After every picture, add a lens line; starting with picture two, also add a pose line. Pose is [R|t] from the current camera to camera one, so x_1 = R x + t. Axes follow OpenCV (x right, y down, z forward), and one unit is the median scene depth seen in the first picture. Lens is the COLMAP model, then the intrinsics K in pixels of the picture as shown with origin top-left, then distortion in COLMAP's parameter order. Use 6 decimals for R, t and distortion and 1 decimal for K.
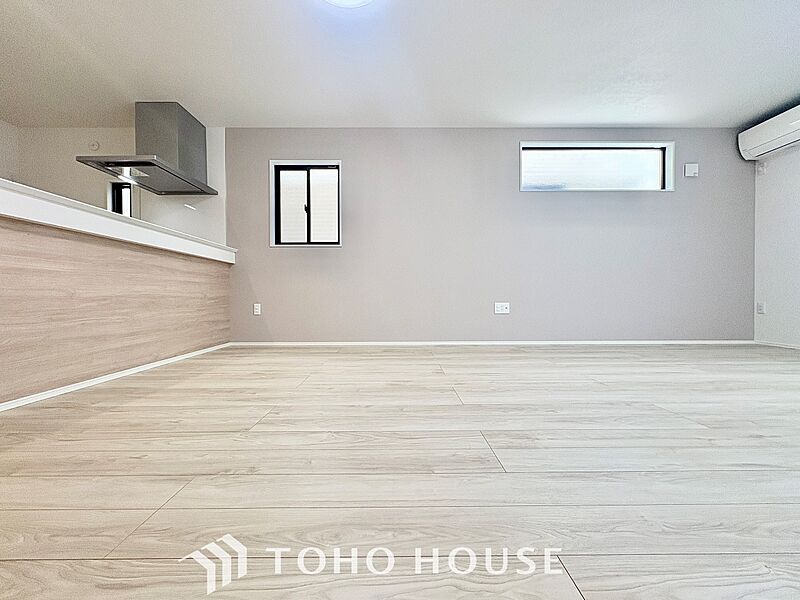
lens RADIAL K [[320.1, 0, 399.3], [0, 320.1, 300.6], [0, 0, 1]] dist [-0.000695, 0.000743]
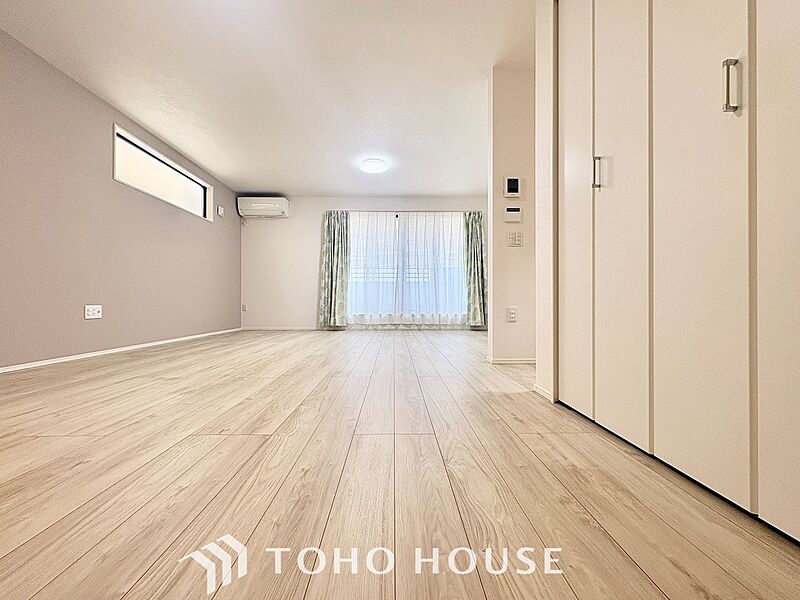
lens RADIAL K [[320.1, 0, 398.9], [0, 320.1, 299.6], [0, 0, 1]] dist [-0.000695, 0.000743]
pose [[-0.010791, 0.011196, 0.999879, -0.678243], [0.008582, 0.999902, -0.011103, 0.009856], [-0.999905, 0.008461, -0.010886, 0.296217]]
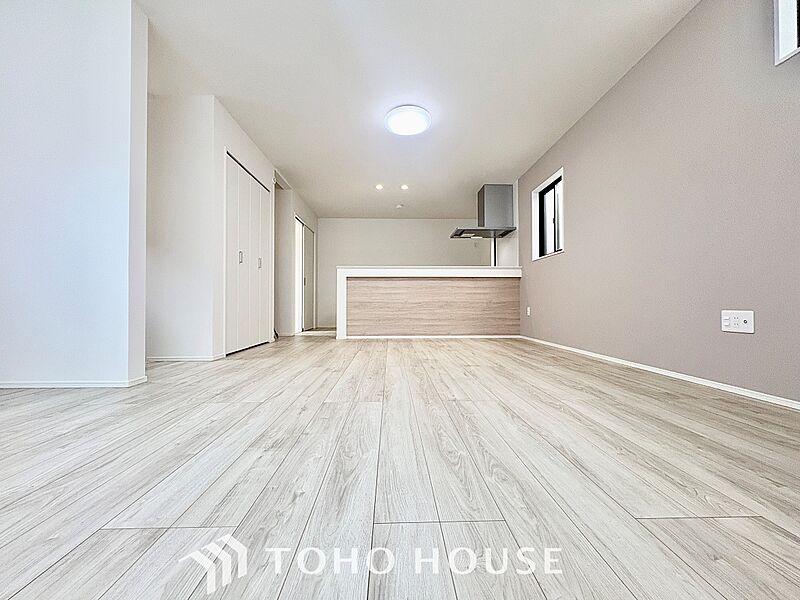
lens RADIAL K [[320.1, 0, 399.1], [0, 320.1, 302.1], [0, 0, 1]] dist [-0.000695, 0.000743]
pose [[0.026226, -0.003607, -0.999650, 1.079588], [-0.008026, 0.999960, -0.003819, -0.001531], [0.999624, 0.008124, 0.026196, 0.600601]]
